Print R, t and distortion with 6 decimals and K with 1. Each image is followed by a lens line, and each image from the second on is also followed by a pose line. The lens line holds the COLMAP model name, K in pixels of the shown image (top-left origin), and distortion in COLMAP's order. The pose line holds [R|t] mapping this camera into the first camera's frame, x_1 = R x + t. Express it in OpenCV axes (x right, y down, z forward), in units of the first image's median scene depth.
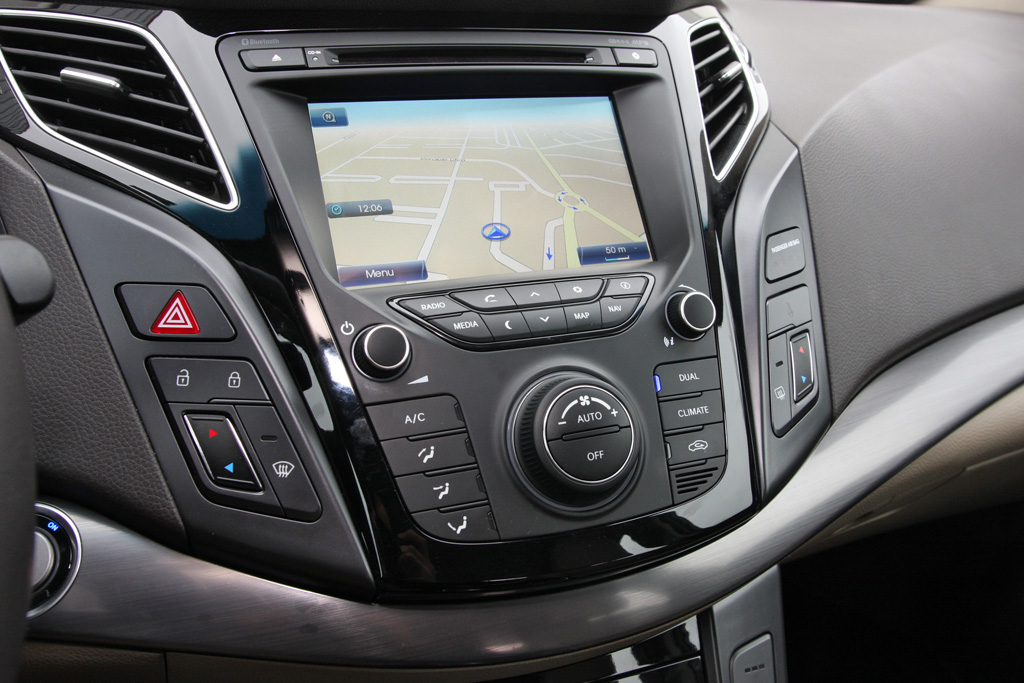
lens RADIAL K [[978.6, 0, 512.0], [0, 978.6, 341.5], [0, 0, 1]] dist [-0.024471, -0.007100]
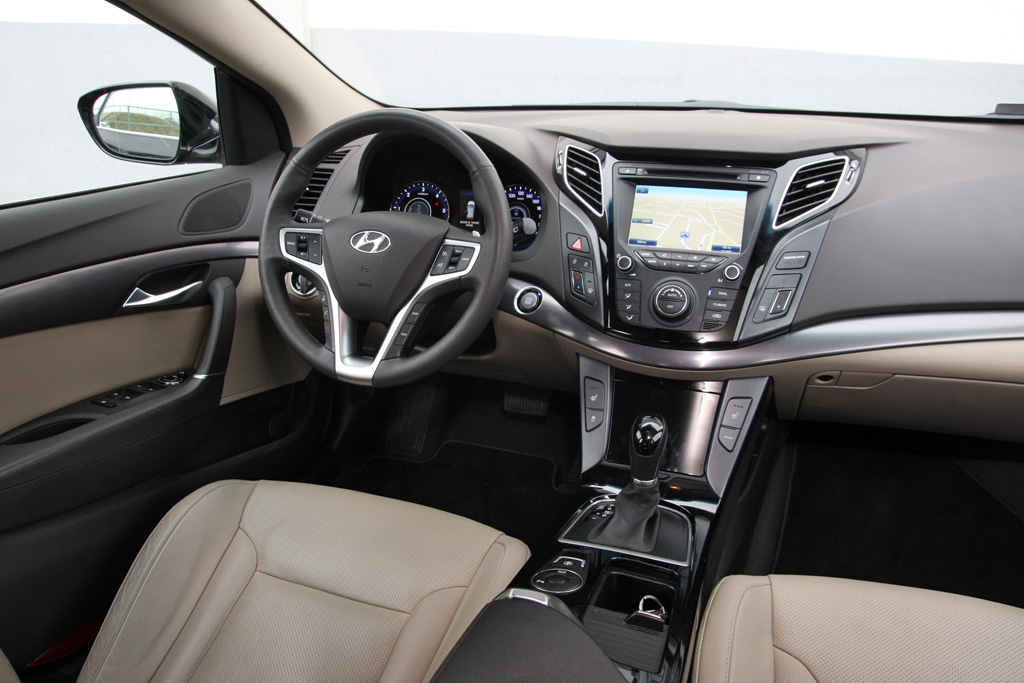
lens RADIAL K [[798.8, 0, 512.0], [0, 798.8, 341.5], [0, 0, 1]] dist [-0.117691, 0.107435]
pose [[0.741043, 0.235573, -0.628777, 1.245779], [-0.184403, 0.971830, 0.146771, -0.056502], [0.645640, 0.007184, 0.763608, -1.233863]]
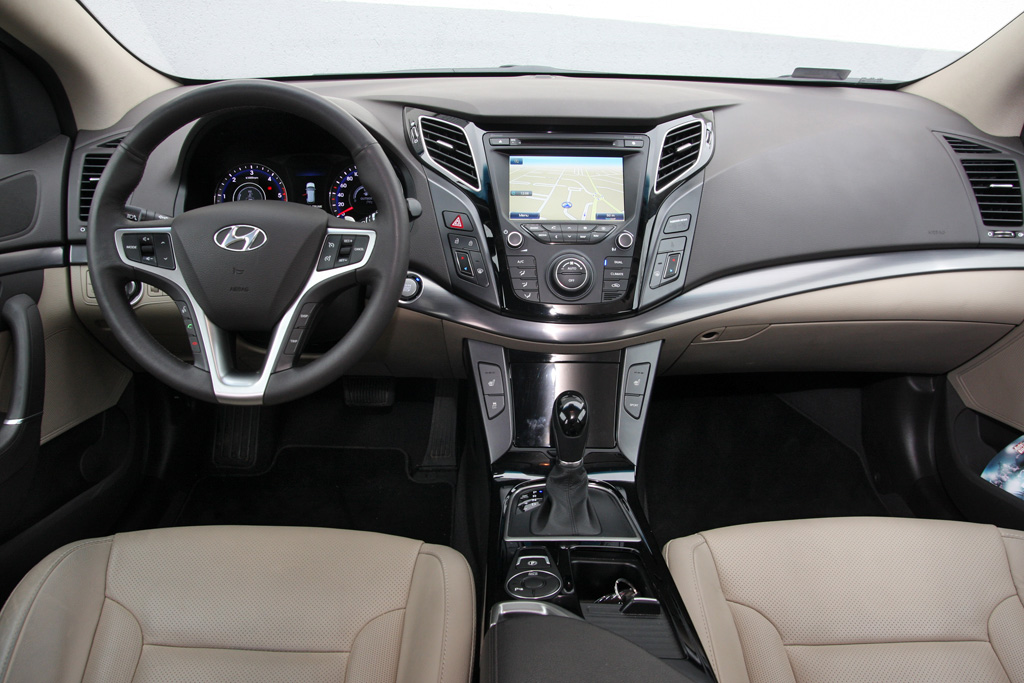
lens RADIAL K [[798.8, 0, 512.0], [0, 798.8, 341.5], [0, 0, 1]] dist [-0.117691, 0.107435]
pose [[0.928076, 0.158587, -0.336935, 0.724831], [-0.119650, 0.983802, 0.133481, -0.010296], [0.352646, -0.083566, 0.932018, -1.347880]]
